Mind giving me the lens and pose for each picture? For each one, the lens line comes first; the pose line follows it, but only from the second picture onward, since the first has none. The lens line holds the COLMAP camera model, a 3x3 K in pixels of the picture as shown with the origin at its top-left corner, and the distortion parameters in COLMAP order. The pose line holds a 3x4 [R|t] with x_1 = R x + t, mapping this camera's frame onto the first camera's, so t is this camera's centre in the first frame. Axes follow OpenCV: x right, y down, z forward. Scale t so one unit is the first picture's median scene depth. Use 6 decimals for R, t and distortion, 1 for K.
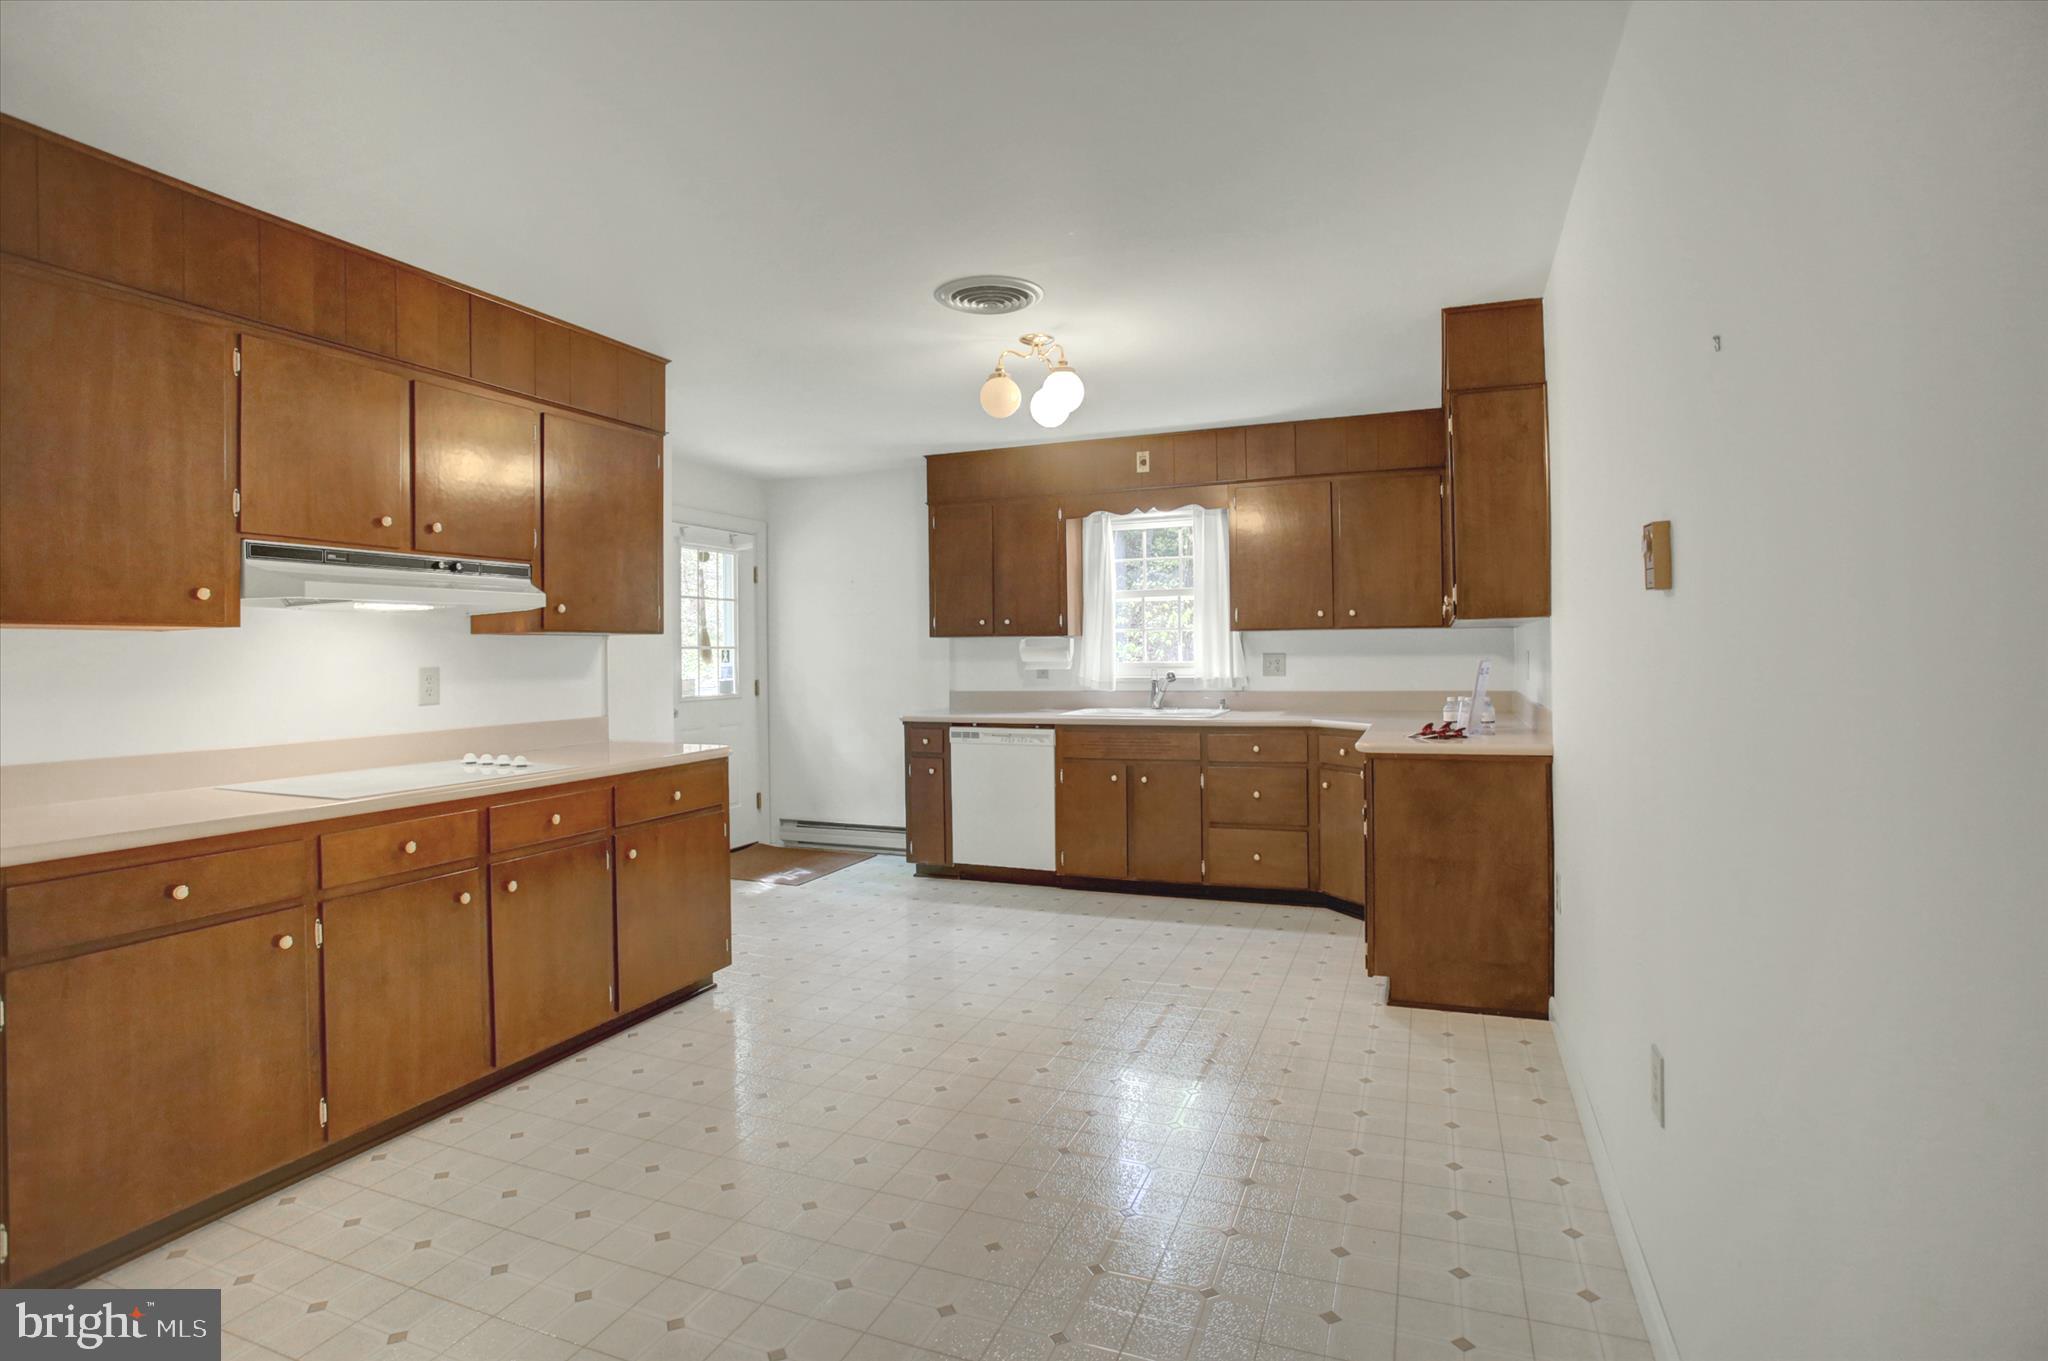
lens RADIAL K [[1029.1, 0, 977.3], [0, 1029.1, 681.5], [0, 0, 1]] dist [-0.062817, 0.014688]
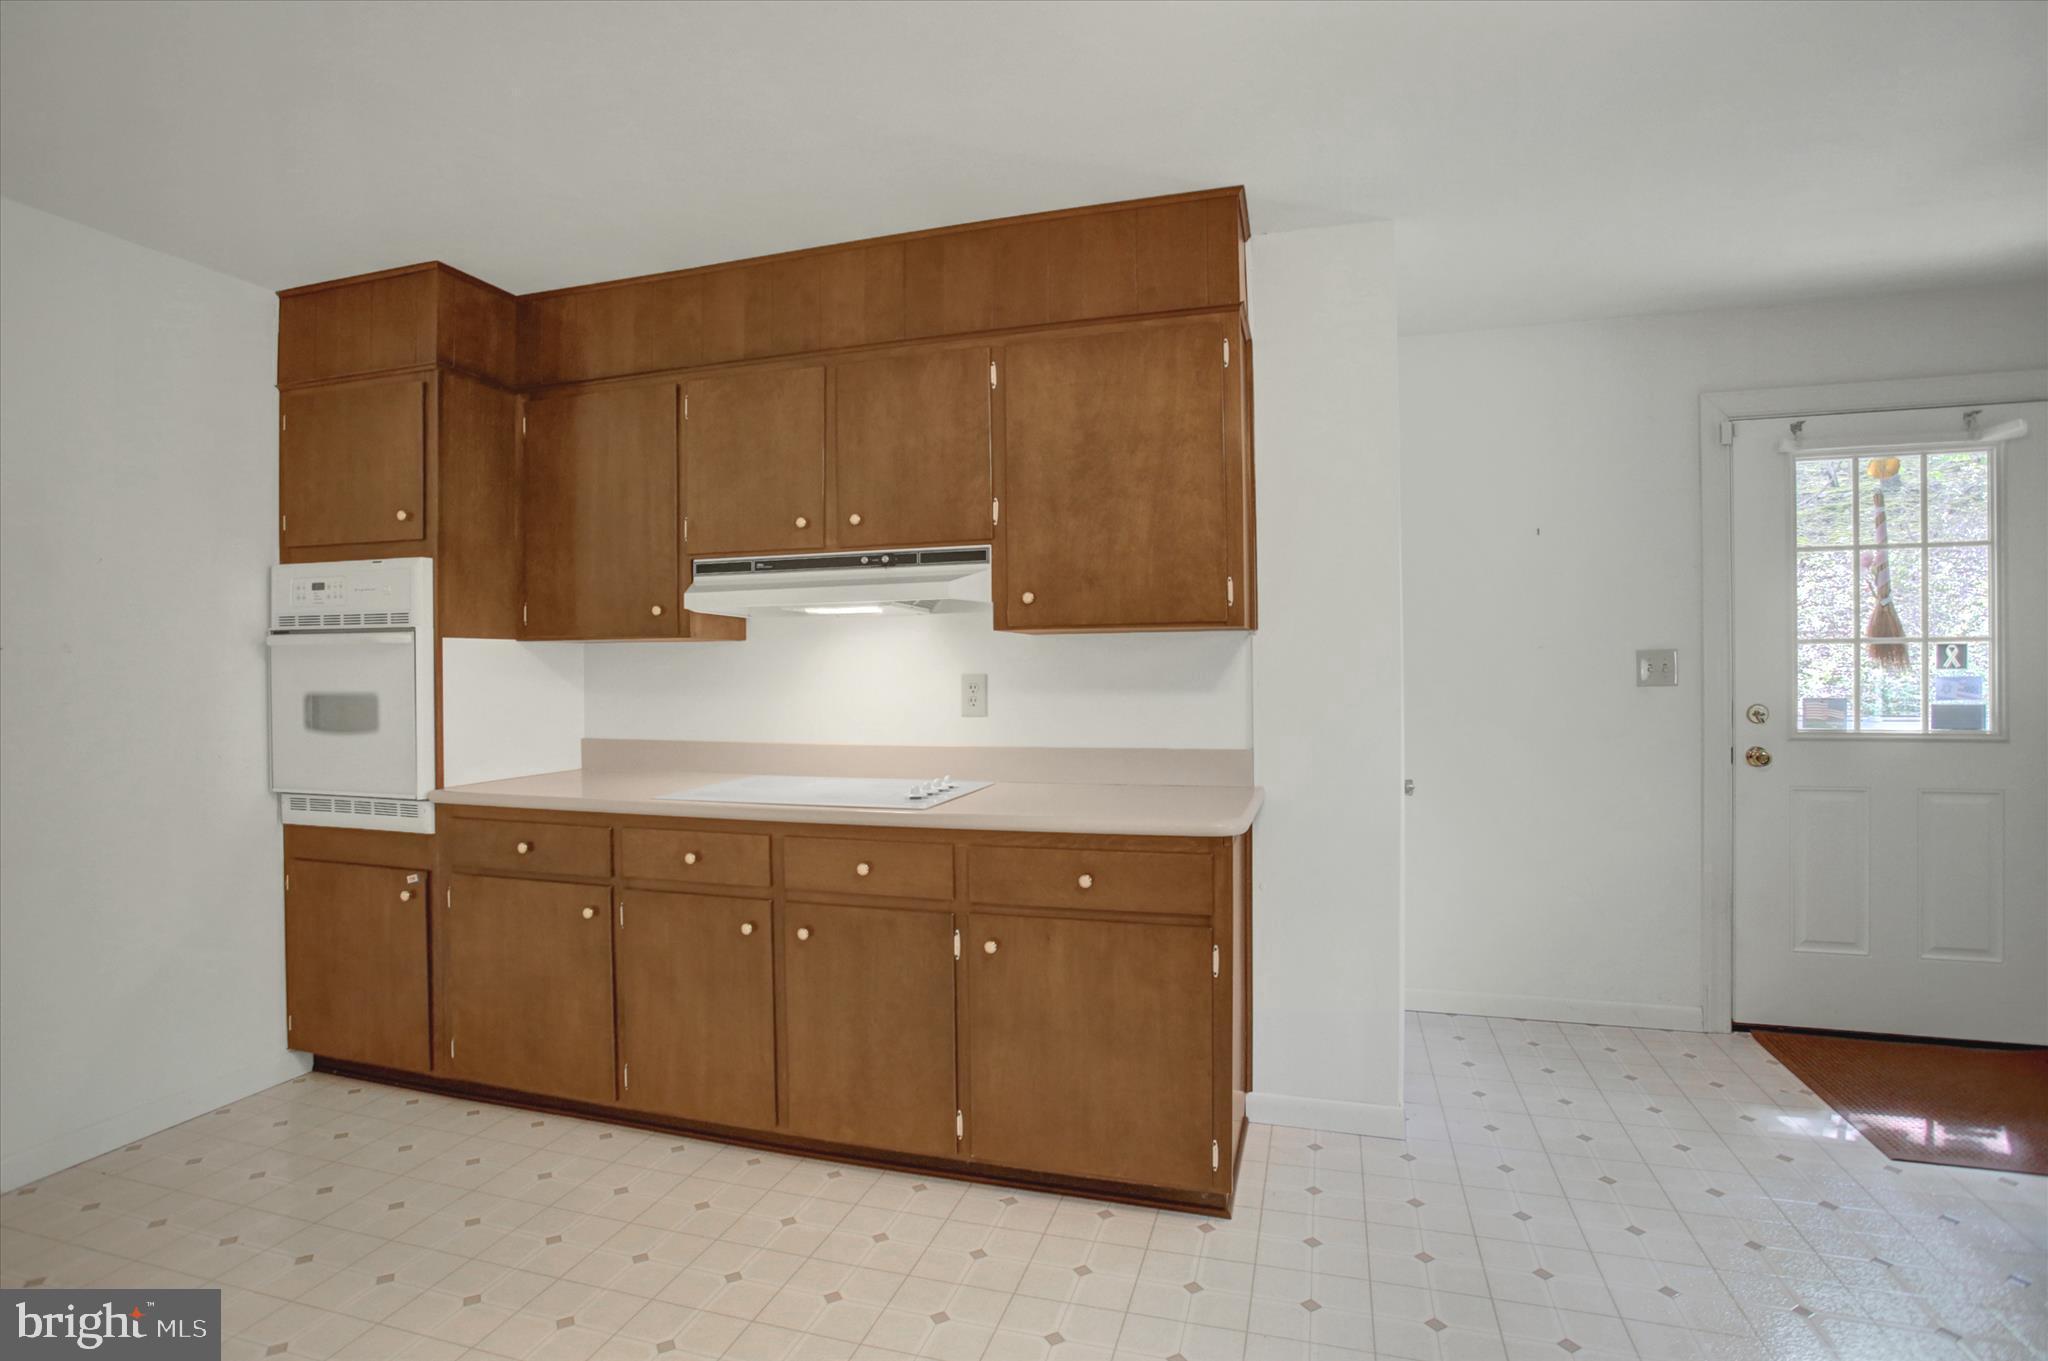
lens RADIAL K [[1029.1, 0, 977.3], [0, 1029.1, 681.5], [0, 0, 1]] dist [-0.062817, 0.014688]
pose [[0.106092, 0.021968, -0.994114, 0.374693], [-0.018544, 0.999626, 0.020111, -0.026734], [0.994183, 0.016301, 0.106459, 0.966697]]
